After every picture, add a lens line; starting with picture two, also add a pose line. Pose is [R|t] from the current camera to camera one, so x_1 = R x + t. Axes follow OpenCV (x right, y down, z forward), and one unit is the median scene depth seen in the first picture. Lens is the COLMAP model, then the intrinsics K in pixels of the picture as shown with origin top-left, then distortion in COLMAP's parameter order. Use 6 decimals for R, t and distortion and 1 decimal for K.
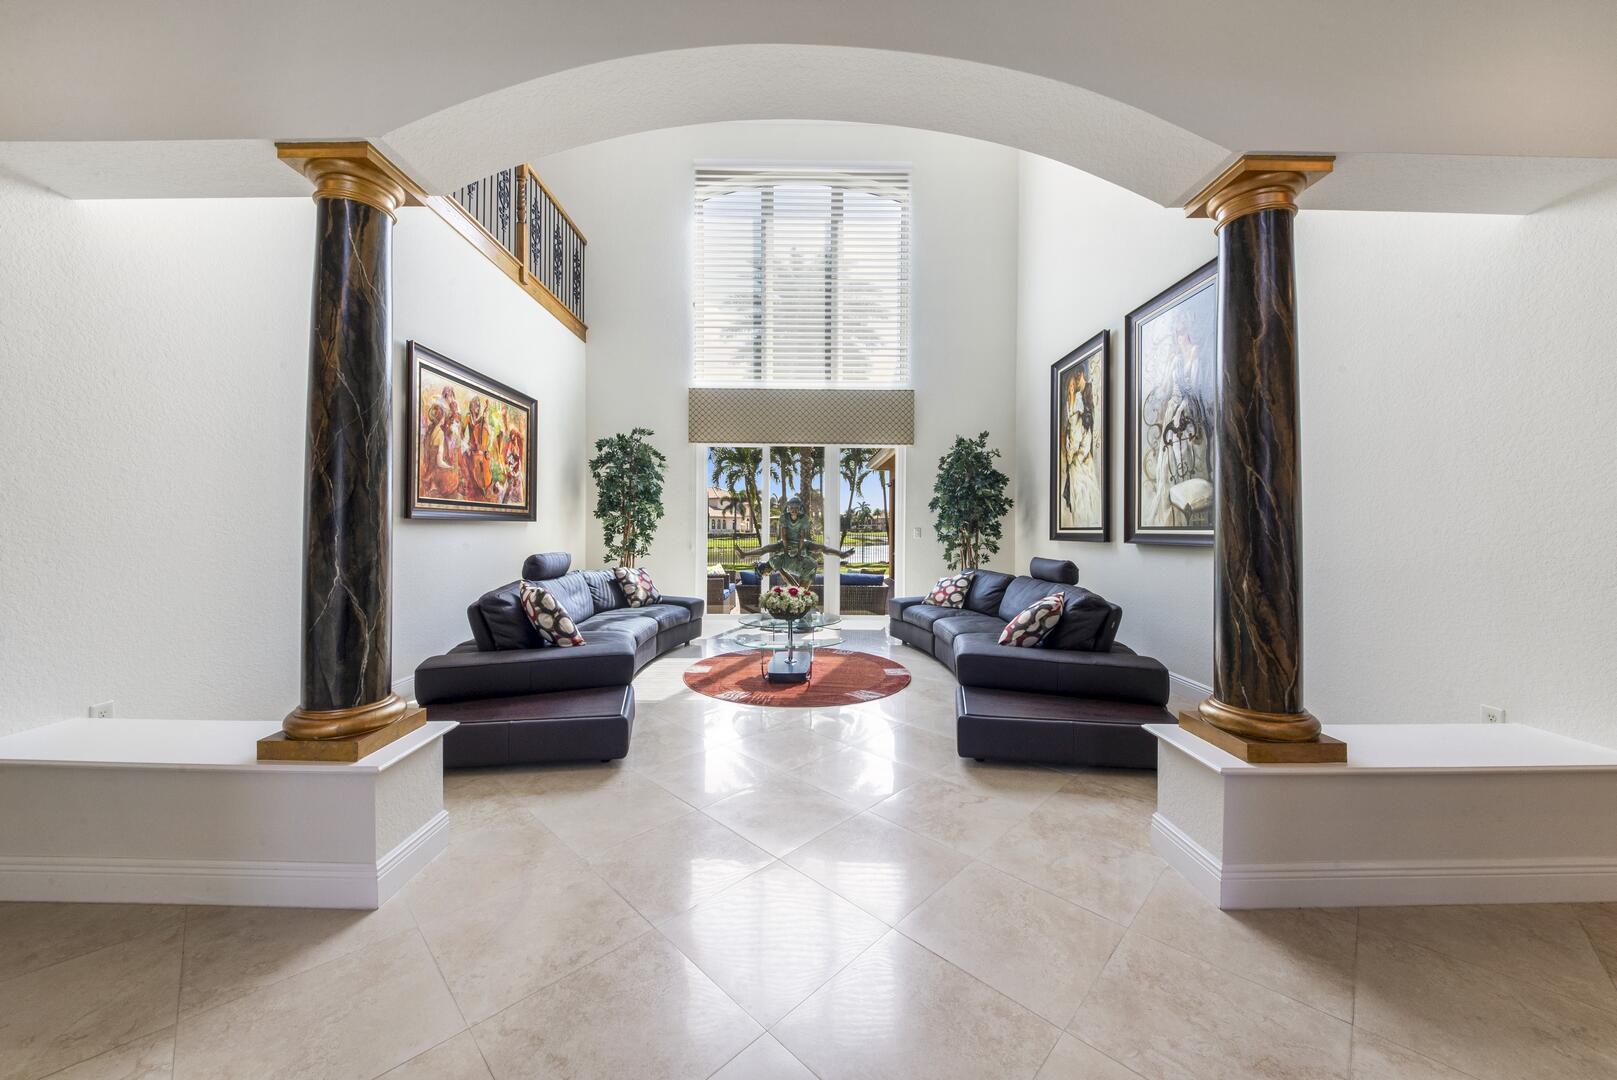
lens RADIAL K [[573.0, 0, 801.1], [0, 573.0, 534.6], [0, 0, 1]] dist [0.002324, -0.005005]
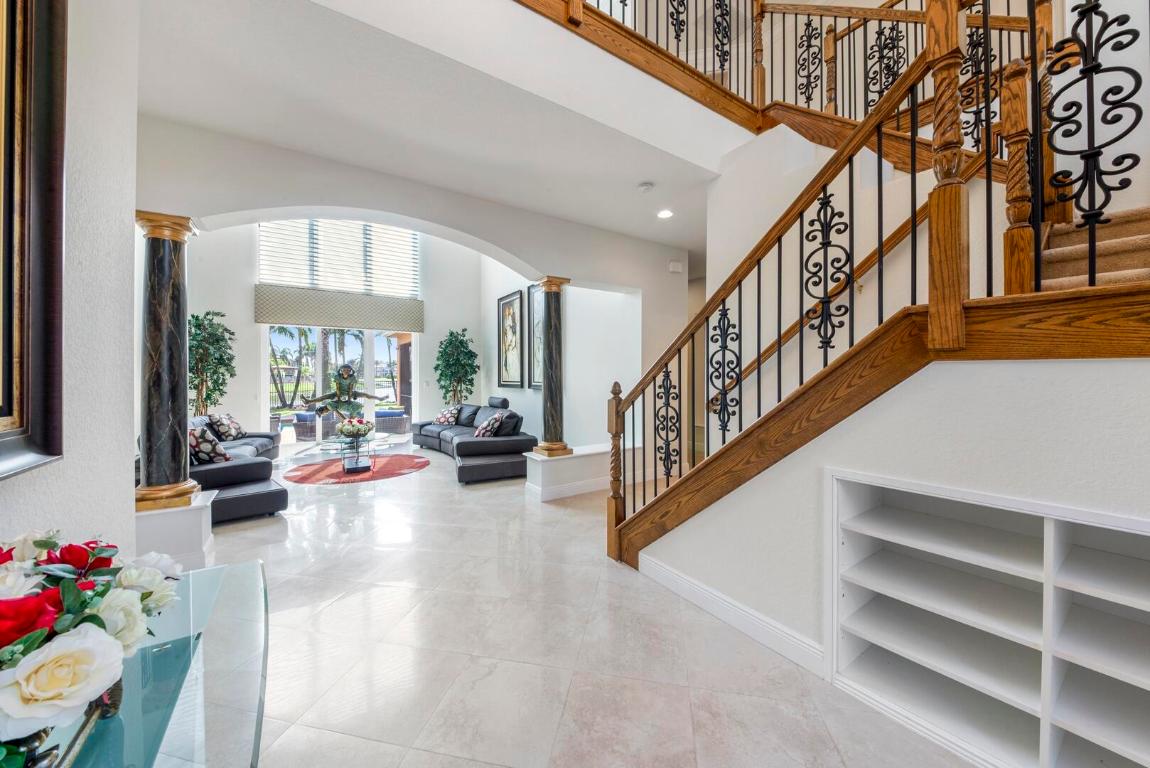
lens RADIAL K [[407.5, 0, 583.1], [0, 407.5, 376.2], [0, 0, 1]] dist [0.002324, -0.005005]
pose [[0.824401, -0.008816, 0.565937, -0.158104], [0.012521, 0.999918, -0.002662, -0.027727], [-0.565867, 0.009281, 0.824444, -0.430285]]
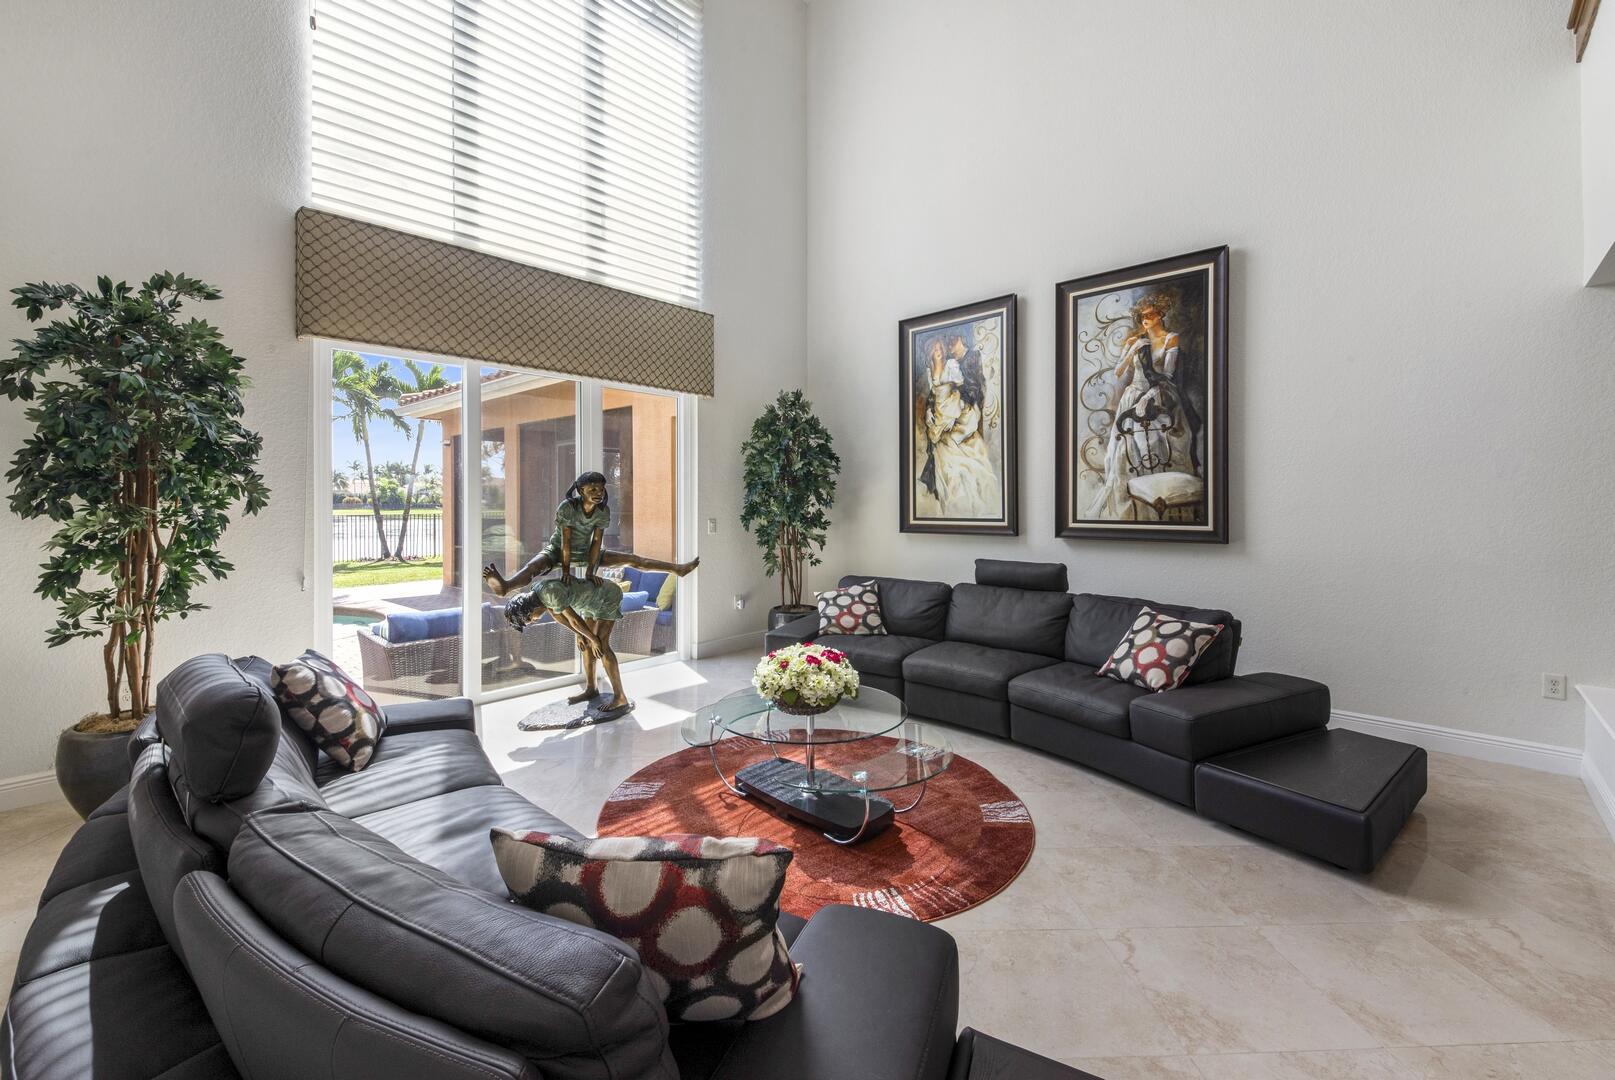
lens RADIAL K [[663.9, 0, 793.7], [0, 663.9, 510.3], [0, 0, 1]] dist [-0.001607, -0.001084]
pose [[0.684028, -0.016364, 0.729272, -0.487243], [0.012323, 0.999865, 0.010877, -0.045776], [-0.729352, 0.001546, 0.684137, 0.604302]]
